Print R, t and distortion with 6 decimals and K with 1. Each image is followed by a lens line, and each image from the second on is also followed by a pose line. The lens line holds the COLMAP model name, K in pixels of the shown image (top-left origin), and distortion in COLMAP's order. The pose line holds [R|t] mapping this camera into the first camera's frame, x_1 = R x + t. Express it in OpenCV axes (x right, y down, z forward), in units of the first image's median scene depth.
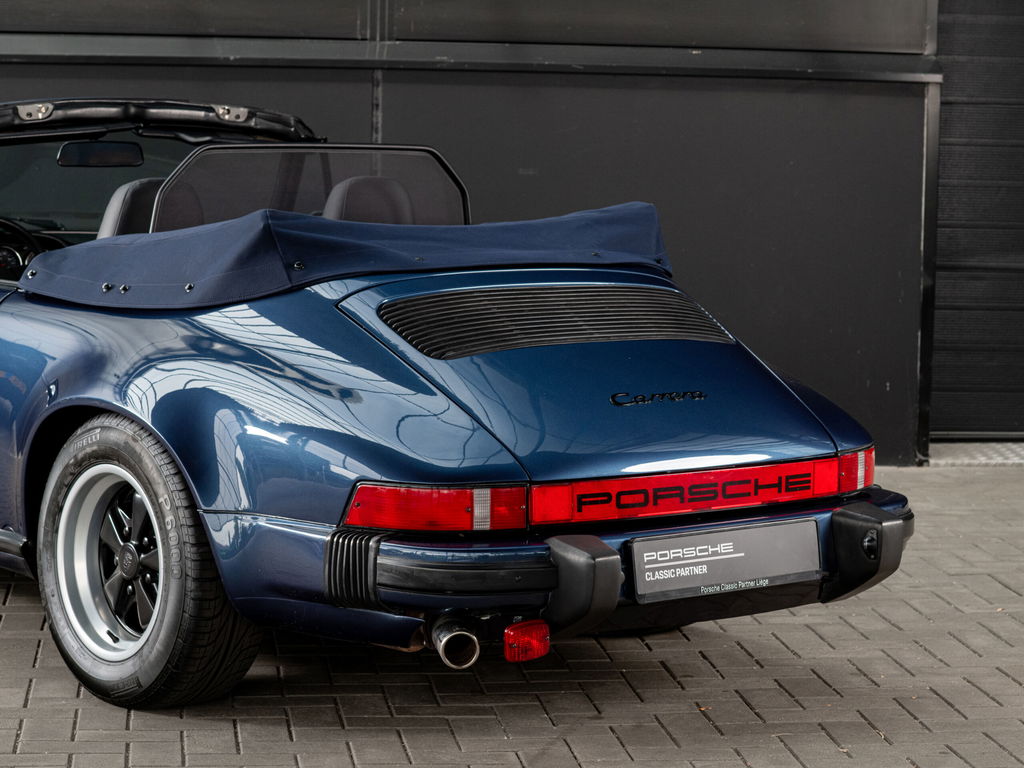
lens RADIAL K [[2760.0, 0, 512.0], [0, 2760.0, 384.0], [0, 0, 1]] dist [-0.205728, 0.870276]
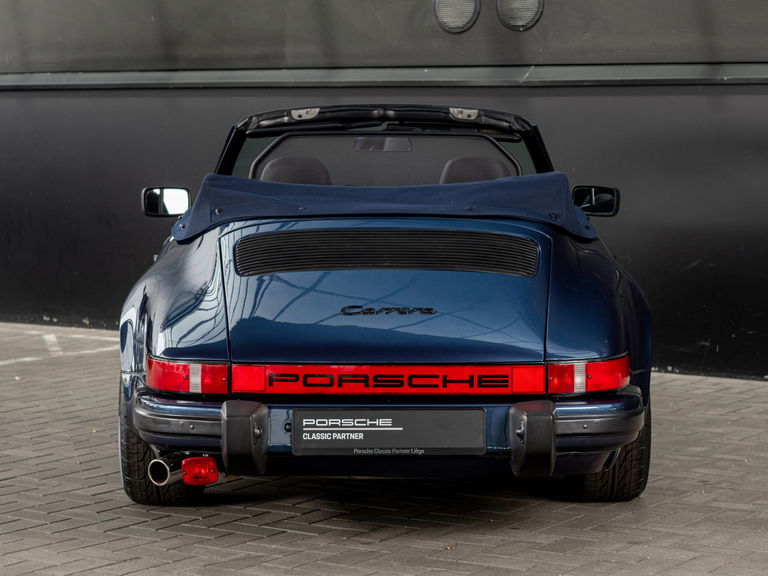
lens RADIAL K [[2070.0, 0, 384.0], [0, 2070.0, 288.0], [0, 0, 1]] dist [-0.205728, 0.870276]
pose [[0.775256, 0.030165, -0.630926, 0.717956], [-0.049575, 0.998684, -0.013169, 0.007767], [0.629698, 0.041487, 0.775731, 0.222817]]
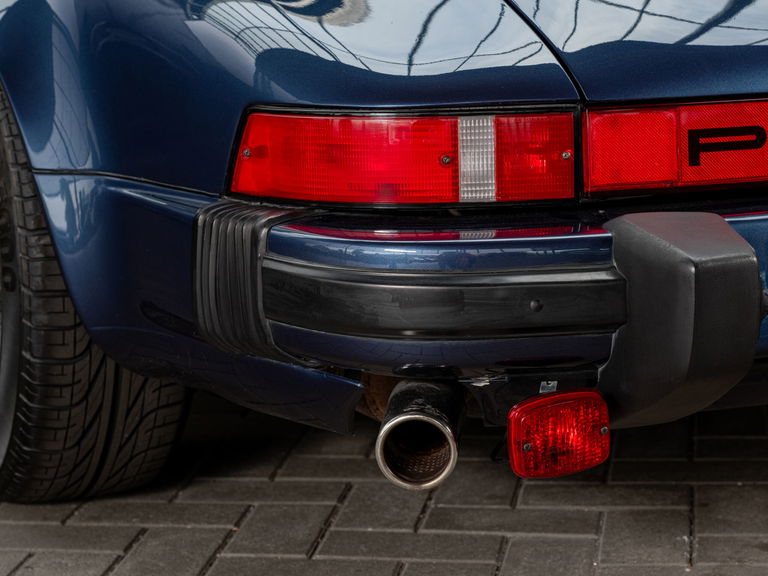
lens RADIAL K [[2070.0, 0, 384.0], [0, 2070.0, 288.0], [0, 0, 1]] dist [-0.205728, 0.870276]
pose [[0.963896, 0.009157, -0.266120, 0.068131], [0.014406, 0.996151, 0.086457, 0.035319], [0.265888, -0.087169, 0.960055, 0.626918]]
